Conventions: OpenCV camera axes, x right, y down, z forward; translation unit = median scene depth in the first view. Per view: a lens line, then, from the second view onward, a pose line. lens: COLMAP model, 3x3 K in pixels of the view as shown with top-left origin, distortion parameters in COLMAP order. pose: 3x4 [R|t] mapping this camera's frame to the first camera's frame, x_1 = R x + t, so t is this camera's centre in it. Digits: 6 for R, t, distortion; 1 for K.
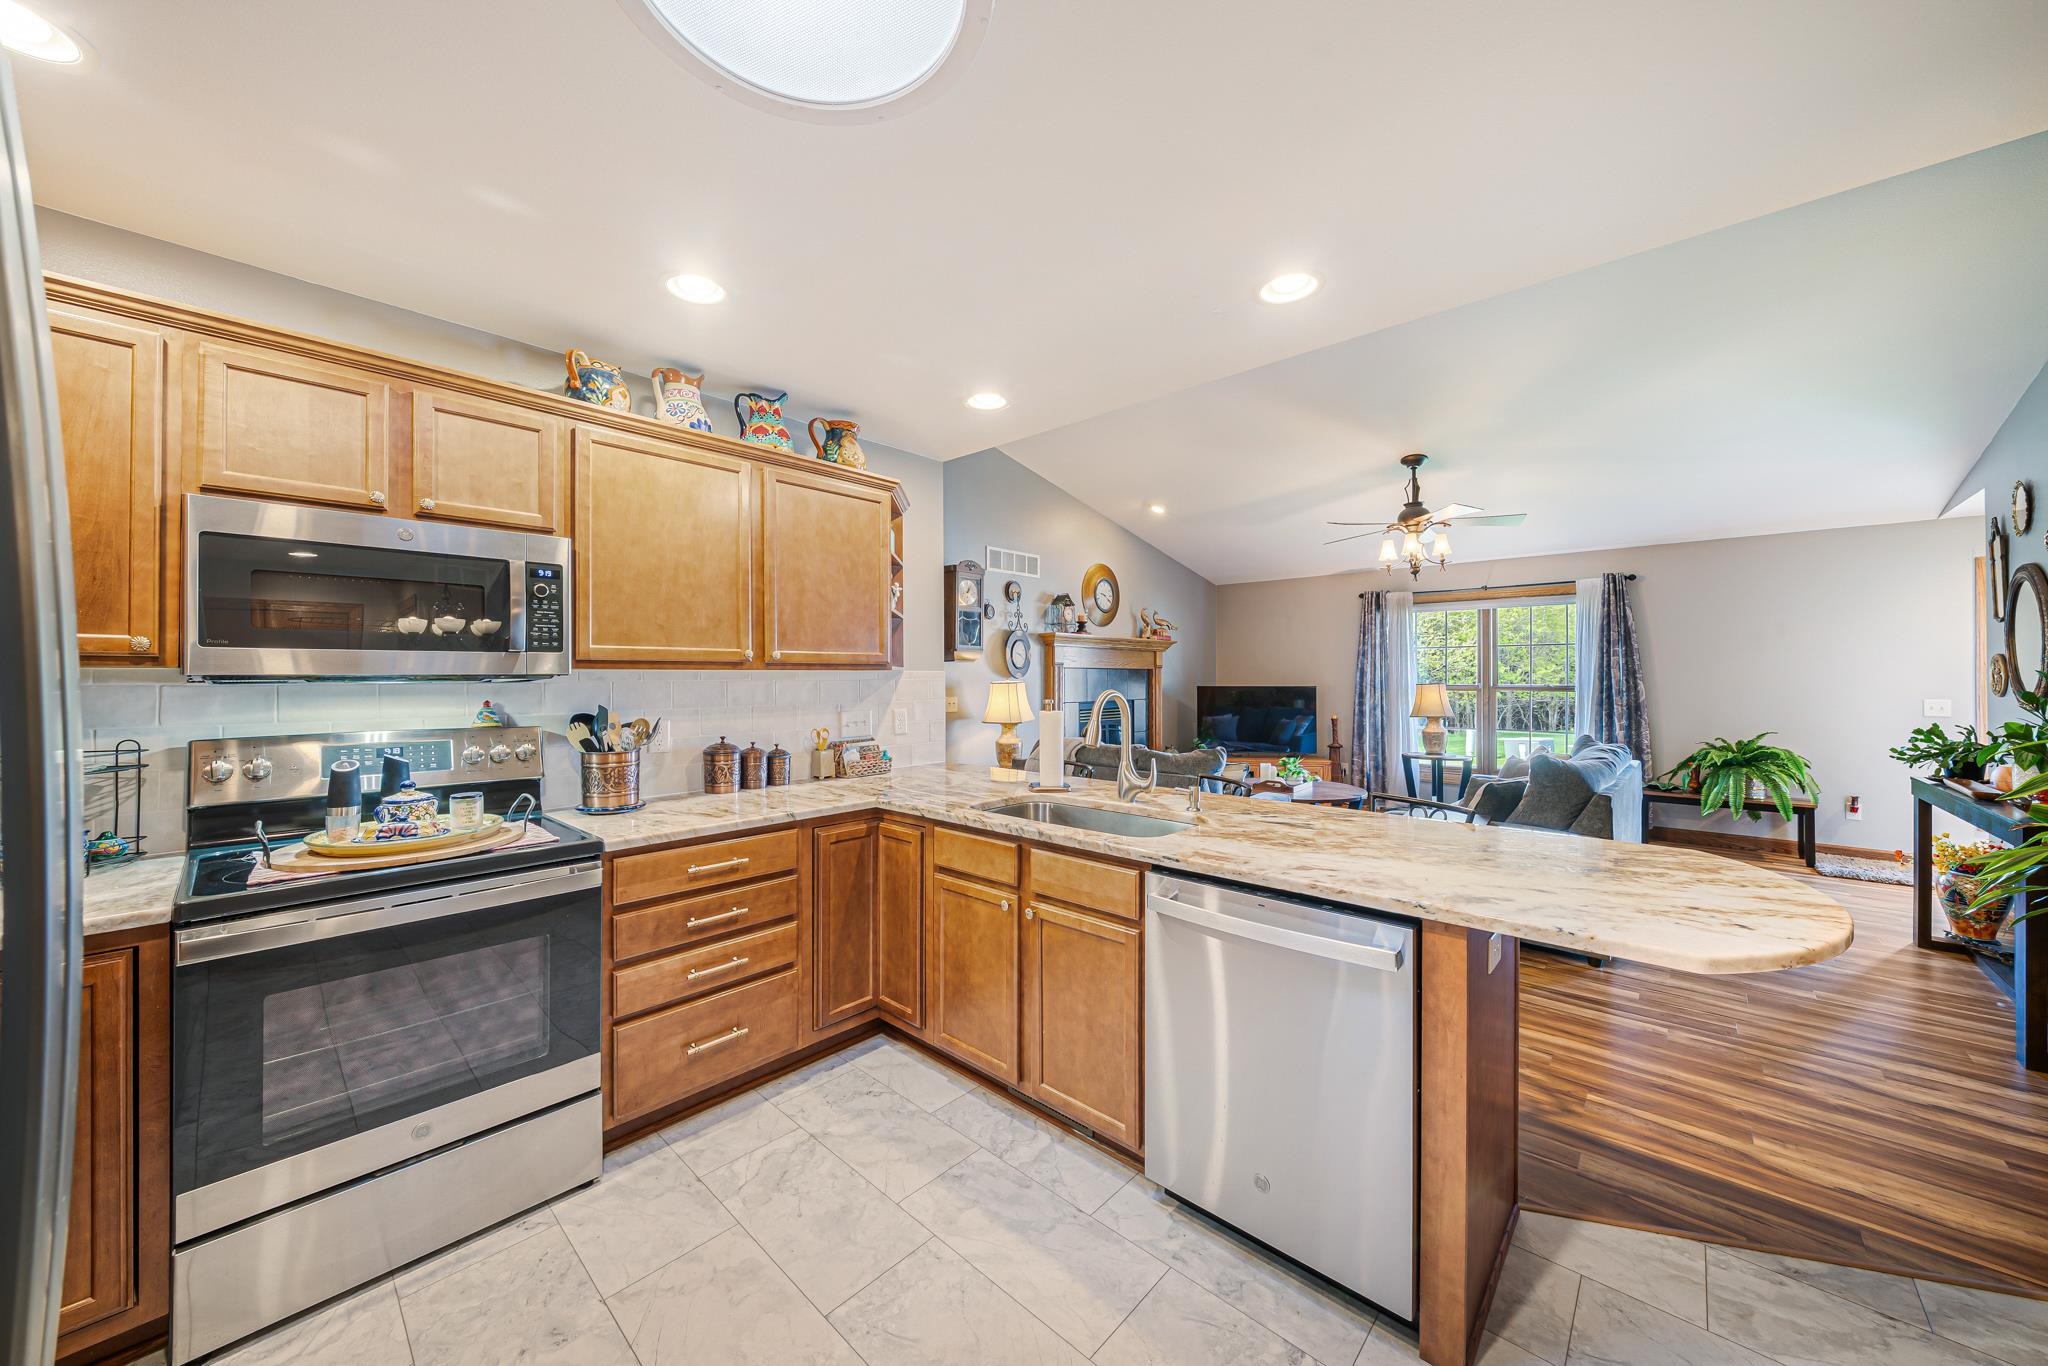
lens RADIAL K [[723.0, 0, 1014.2], [0, 723.0, 673.2], [0, 0, 1]] dist [-0.004310, -0.000126]
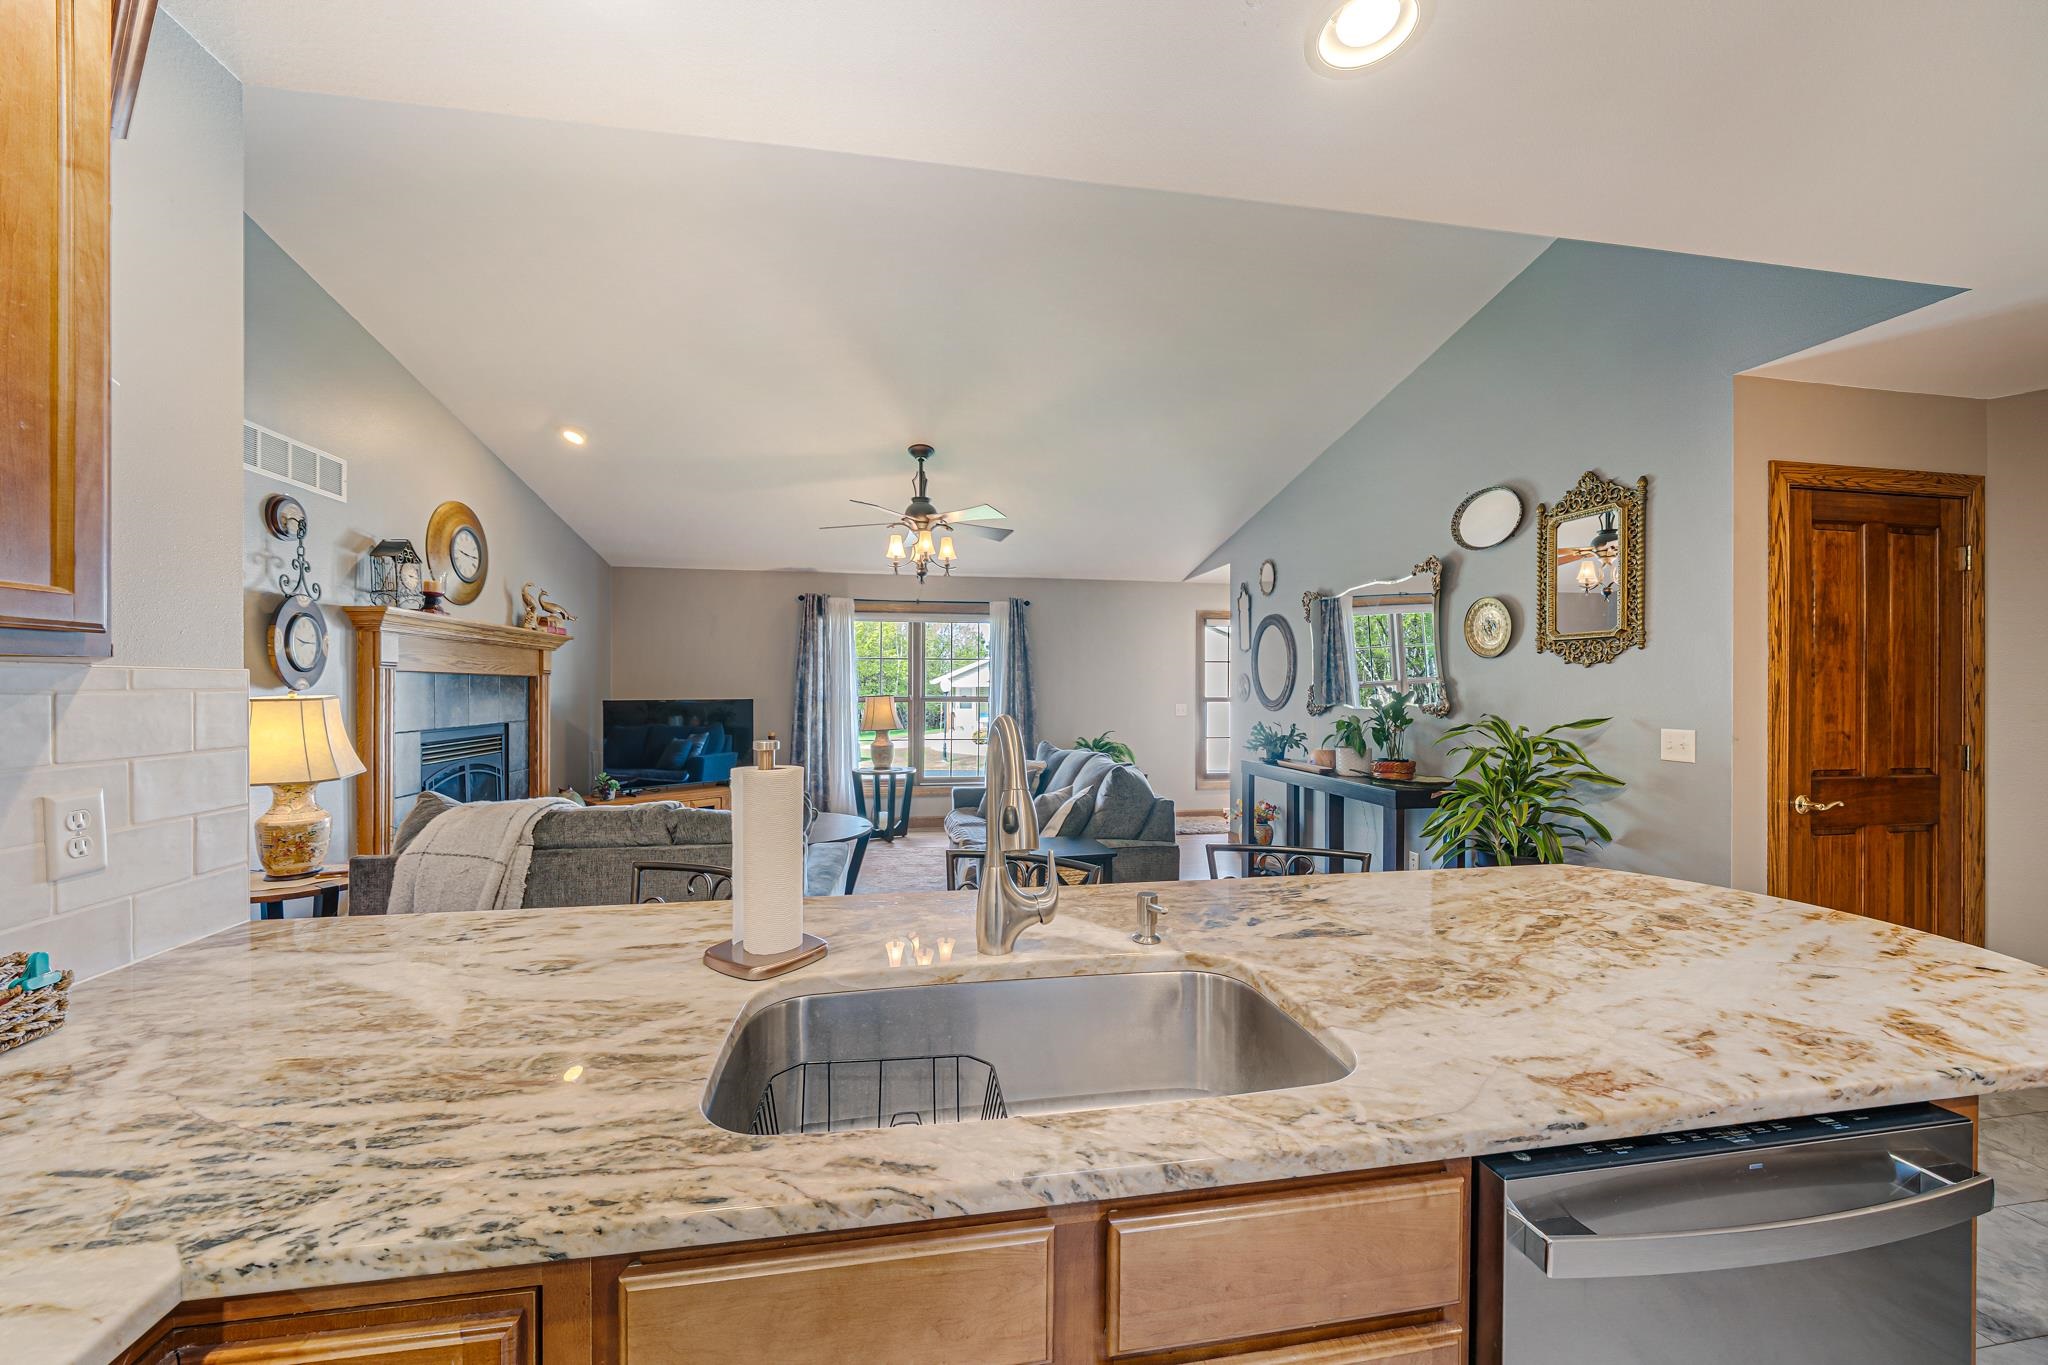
lens RADIAL K [[729.7, 0, 1014.5], [0, 729.7, 688.4], [0, 0, 1]] dist [-0.006255, -0.000074]
pose [[0.614356, 0.001643, 0.789027, -0.198347], [-0.005959, 0.999979, 0.002558, 0.004448], [-0.789006, -0.006273, 0.614353, 0.646140]]
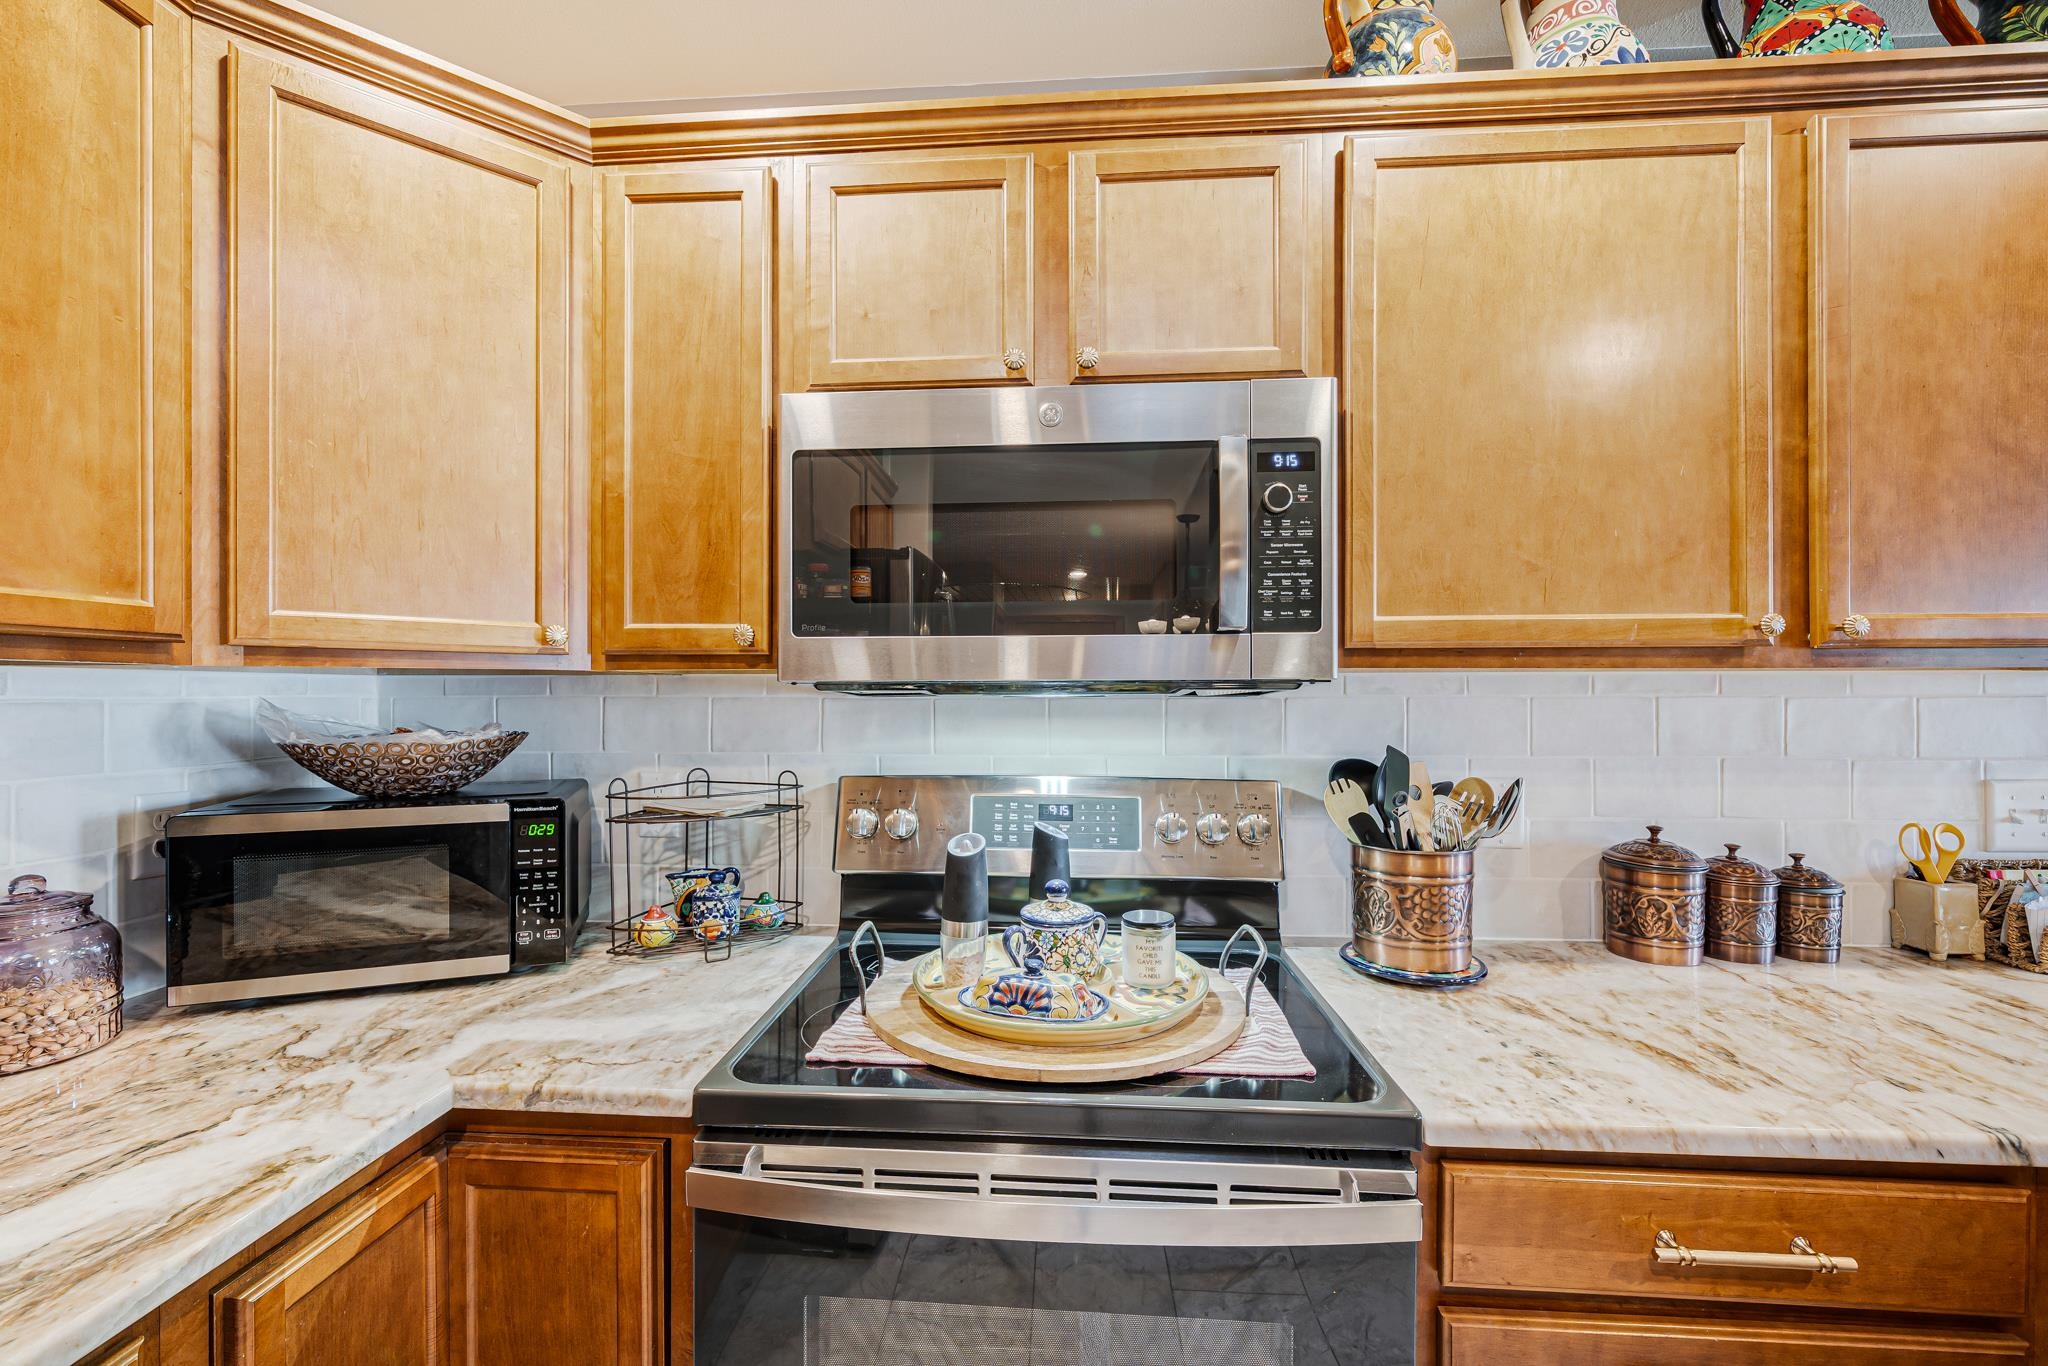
lens RADIAL K [[850.7, 0, 1004.7], [0, 850.7, 694.1], [0, 0, 1]] dist [-0.000915, -0.000078]
pose [[0.622789, 0.004715, -0.782376, -0.253533], [0.002243, 0.999967, 0.007812, 0.004453], [0.782387, -0.006620, 0.622758, 0.392383]]
